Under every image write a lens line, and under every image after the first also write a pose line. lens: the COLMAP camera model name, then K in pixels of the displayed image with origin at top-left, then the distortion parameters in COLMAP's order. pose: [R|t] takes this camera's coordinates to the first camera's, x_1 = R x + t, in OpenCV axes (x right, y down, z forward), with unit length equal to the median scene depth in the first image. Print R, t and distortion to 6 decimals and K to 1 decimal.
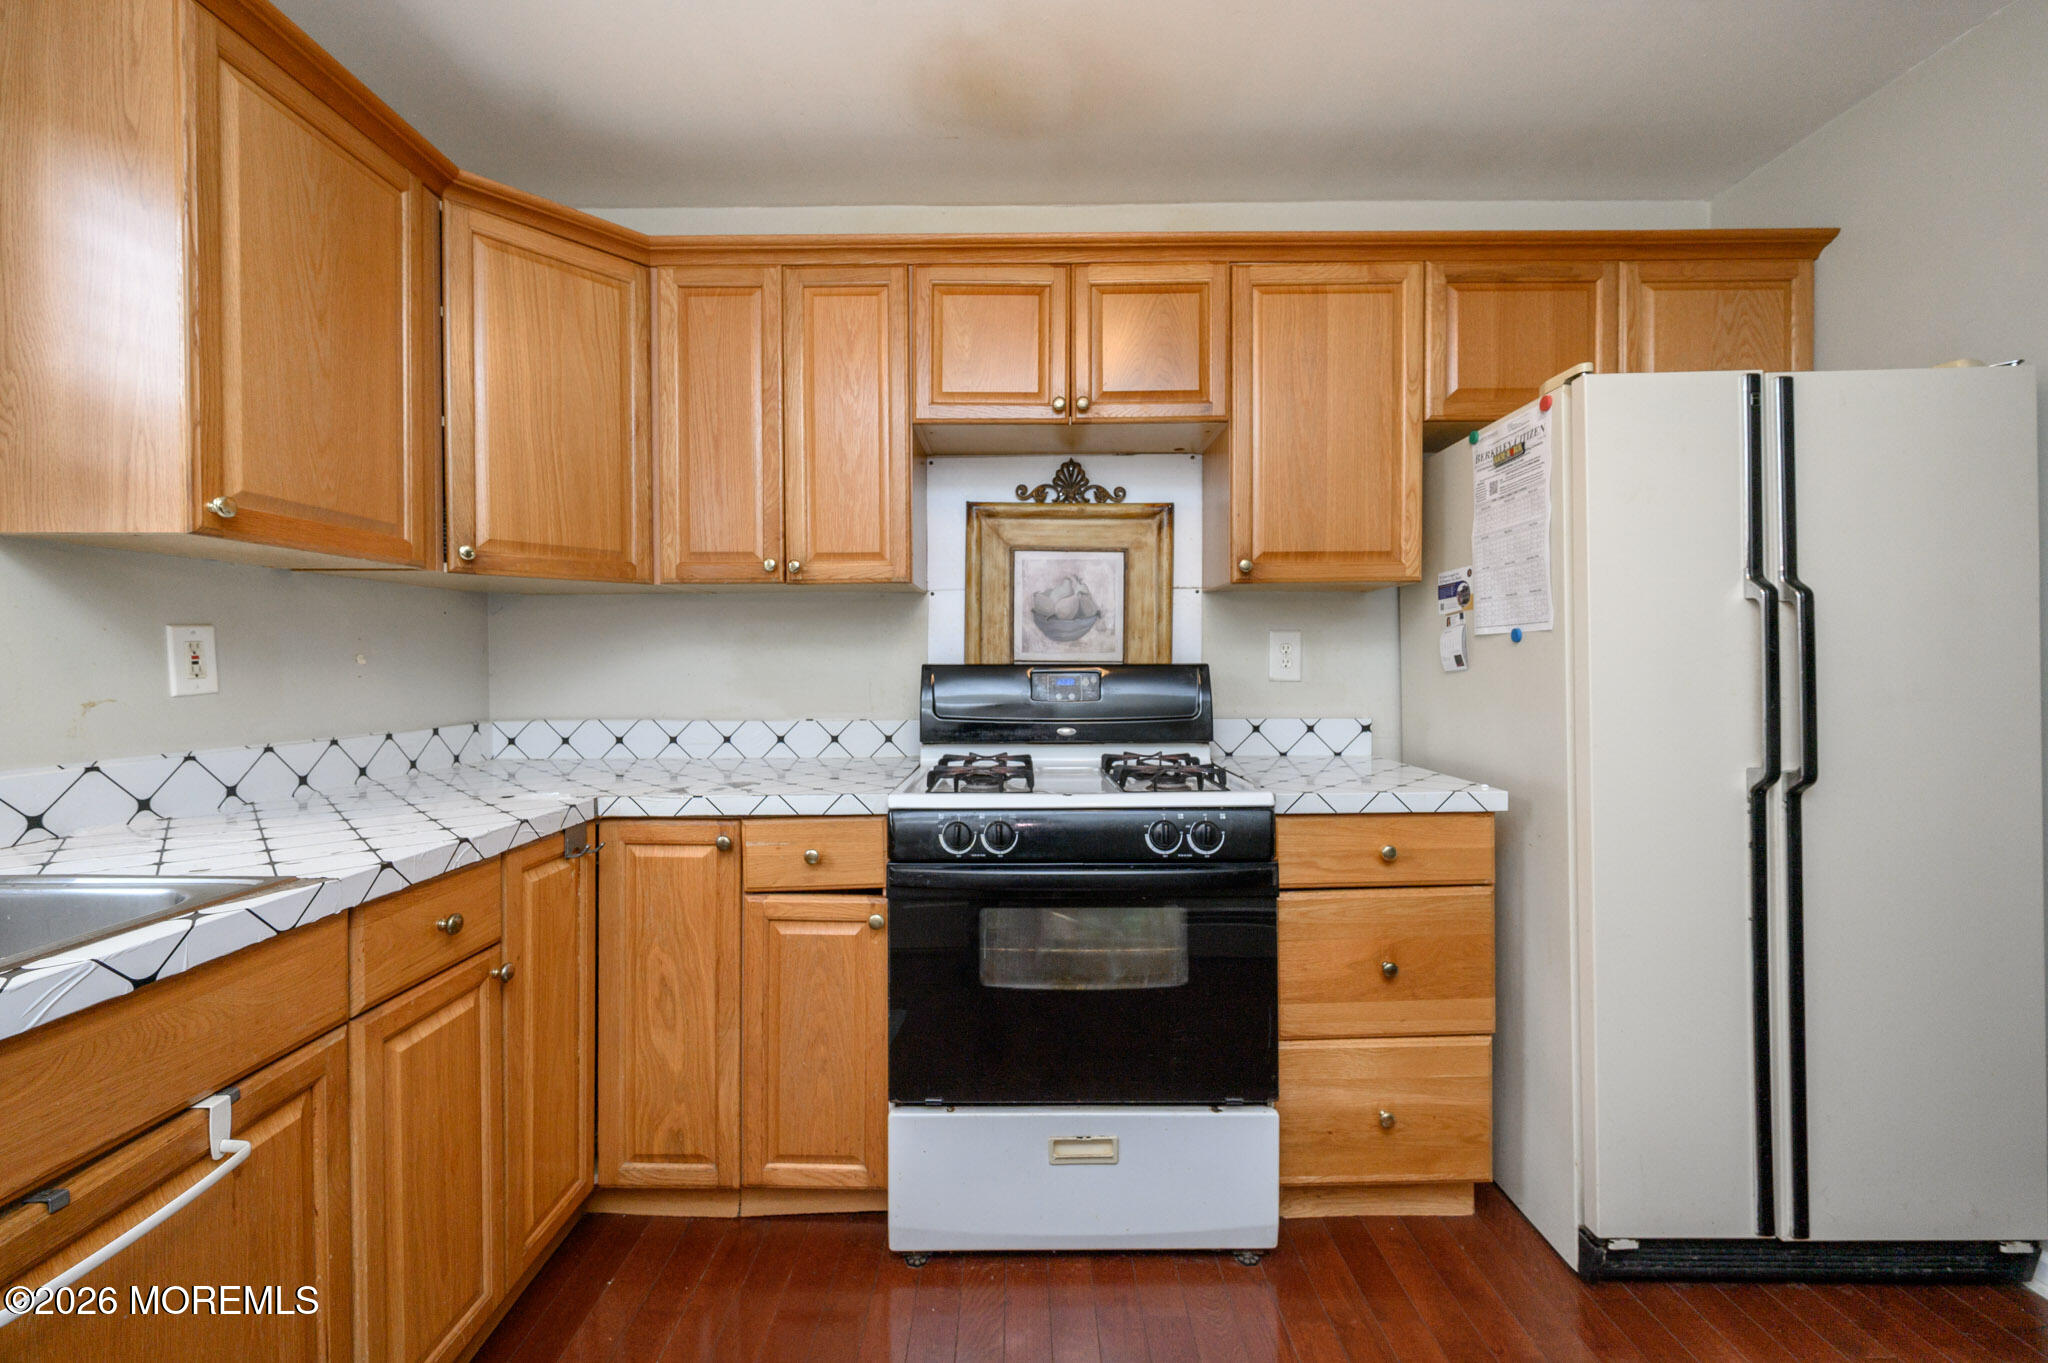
lens RADIAL K [[804.5, 0, 1019.3], [0, 804.5, 673.8], [0, 0, 1]] dist [-0.001292, 0.000023]
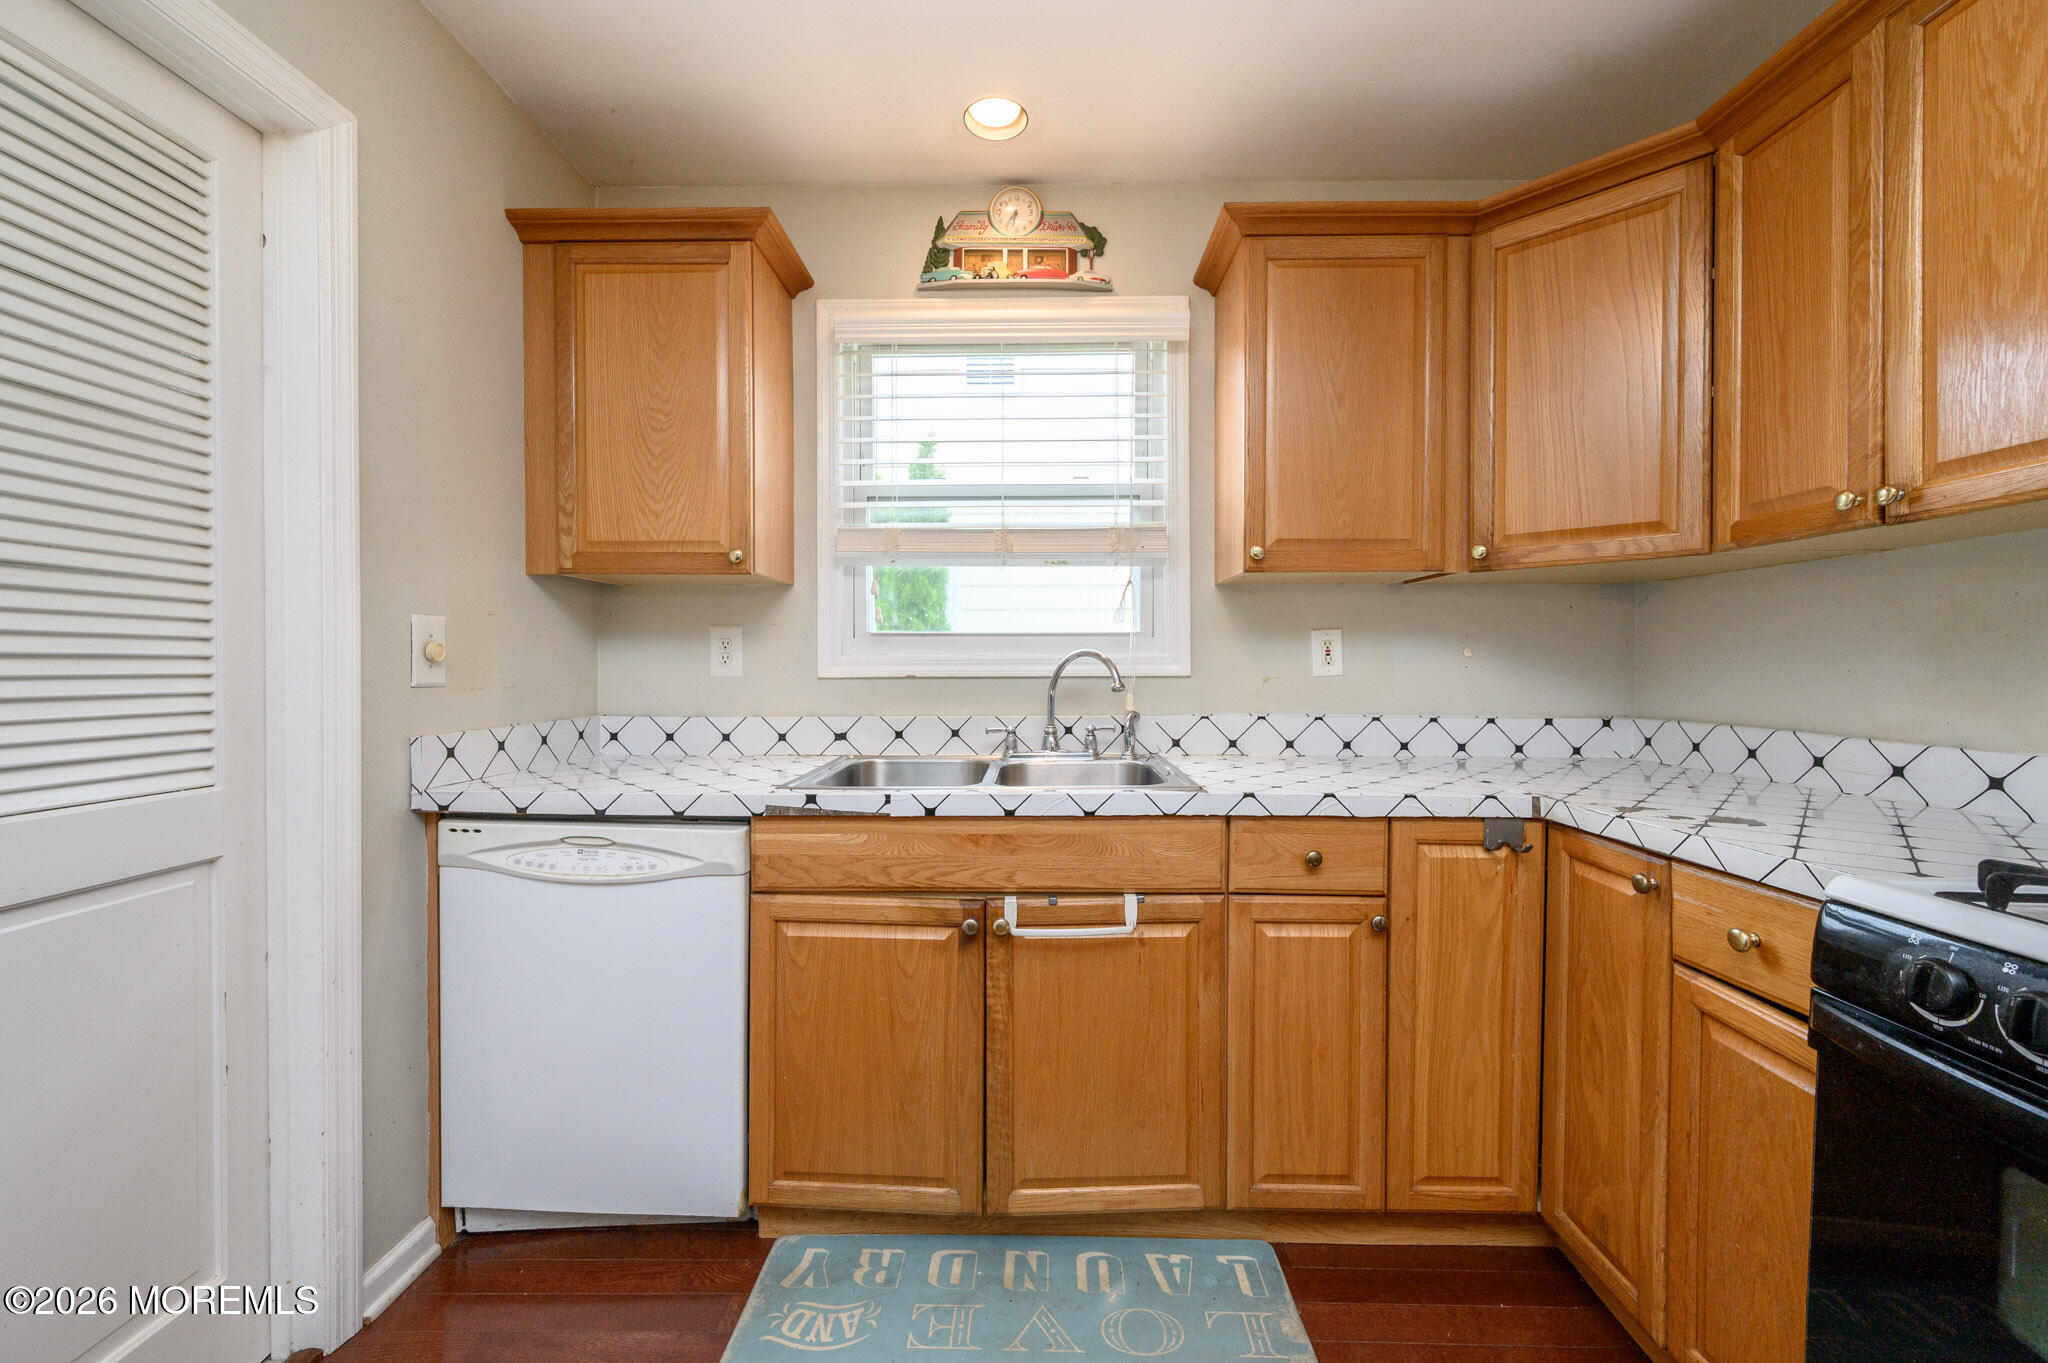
lens RADIAL K [[804.5, 0, 1027.1], [0, 804.5, 670.4], [0, 0, 1]] dist [-0.001292, 0.000023]
pose [[-0.009967, 0.010988, -0.999890, 0.406049], [-0.019931, 0.999739, 0.011186, 0.008820], [0.999752, 0.020040, -0.009746, 0.407671]]
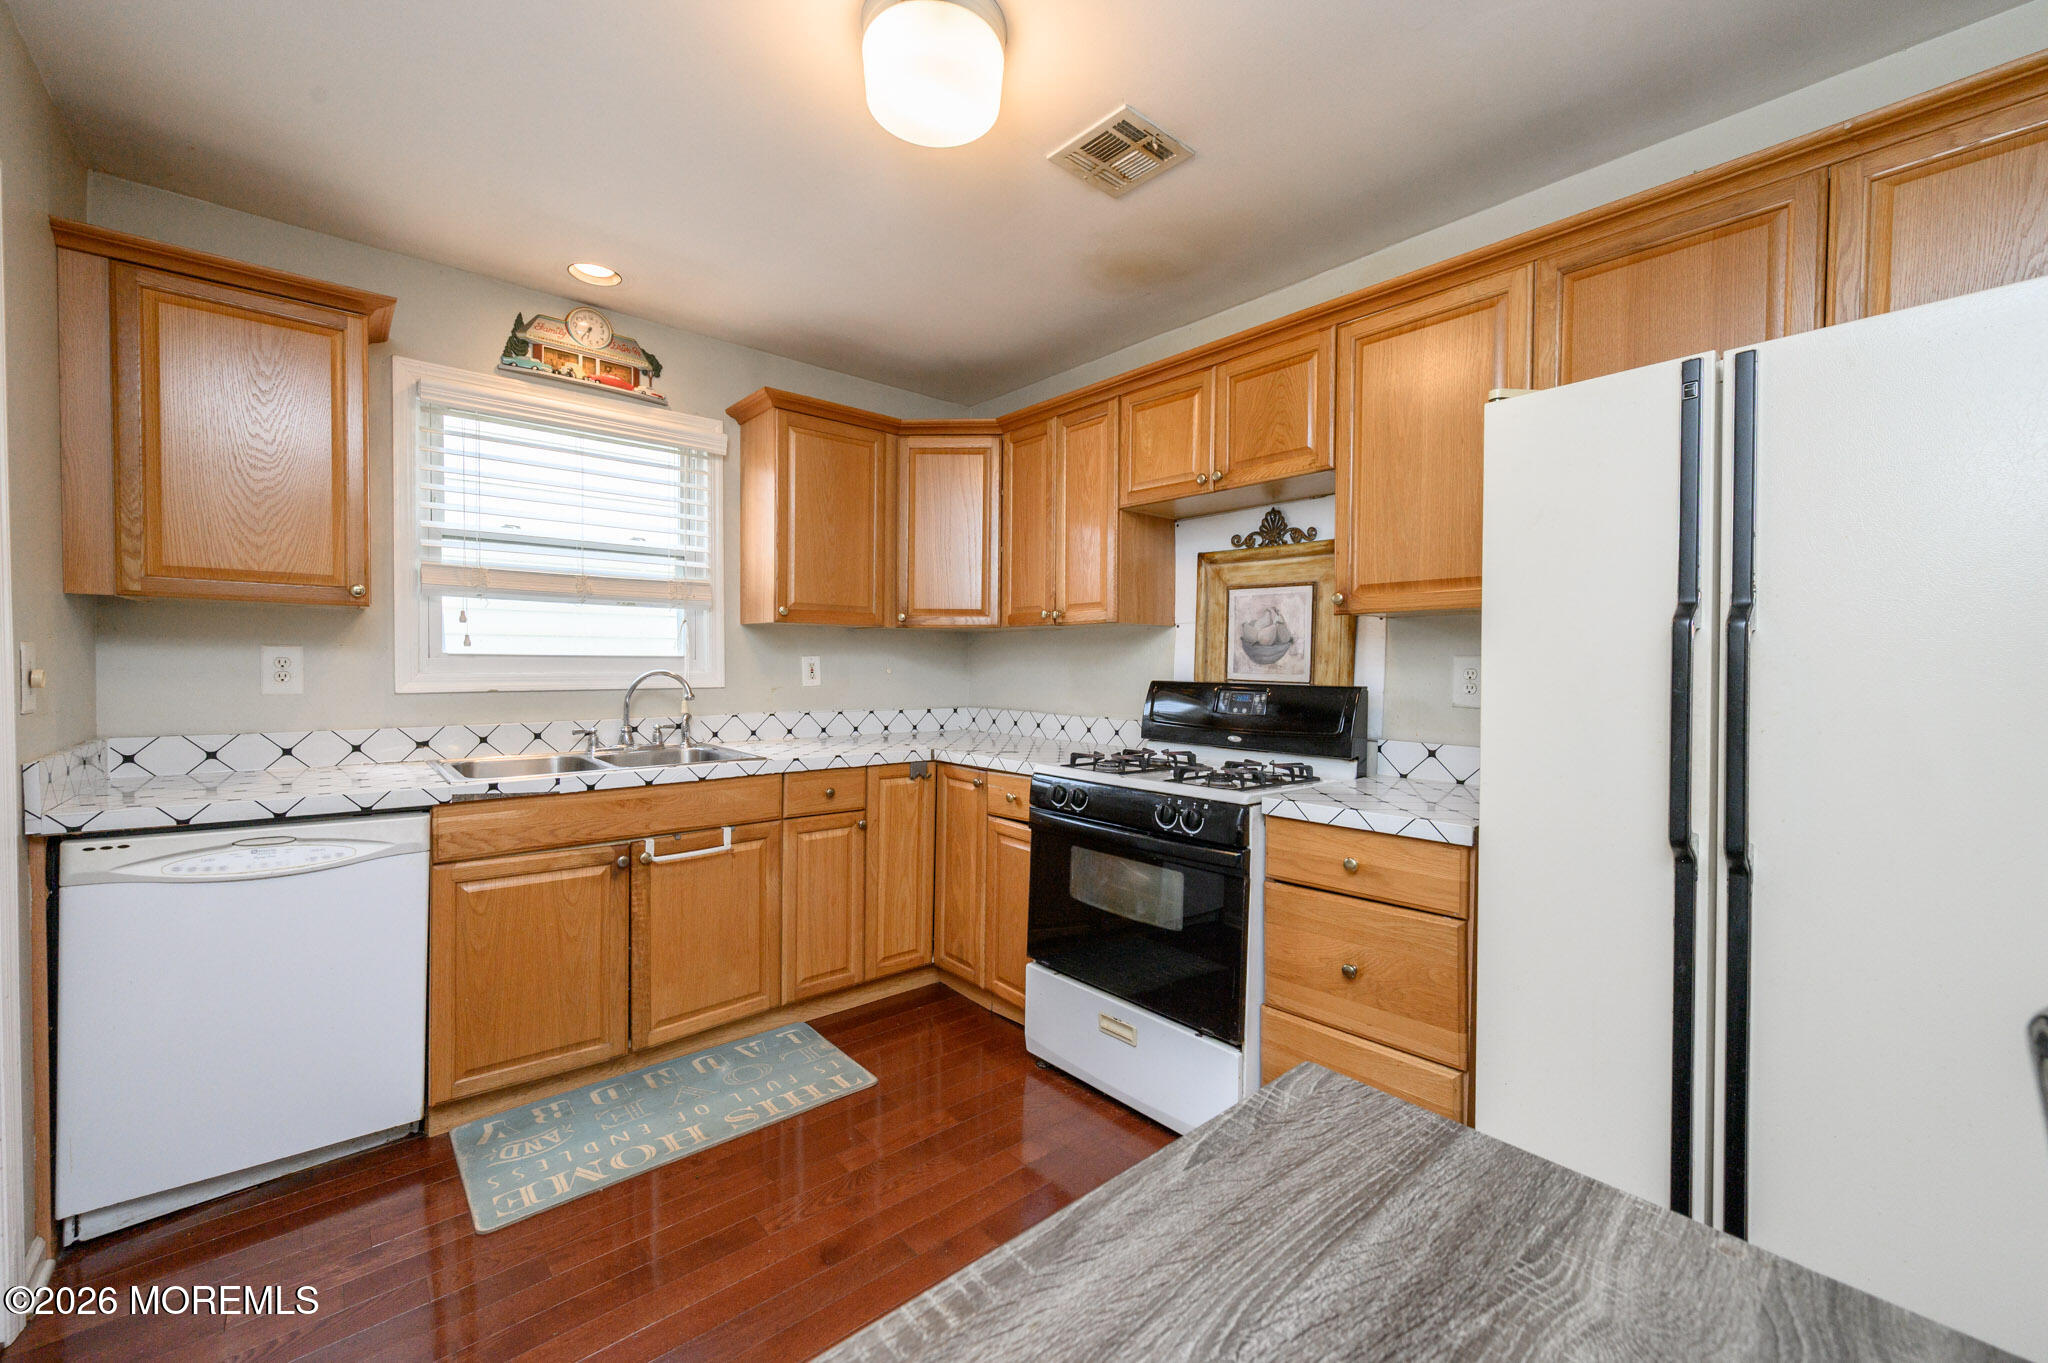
lens RADIAL K [[804.5, 0, 1021.6], [0, 804.5, 680.9], [0, 0, 1]] dist [-0.001292, 0.000023]
pose [[0.661798, 0.025787, -0.749239, 0.960335], [-0.025694, 0.999601, 0.011708, -0.027536], [0.749242, 0.011502, 0.662196, -0.061996]]
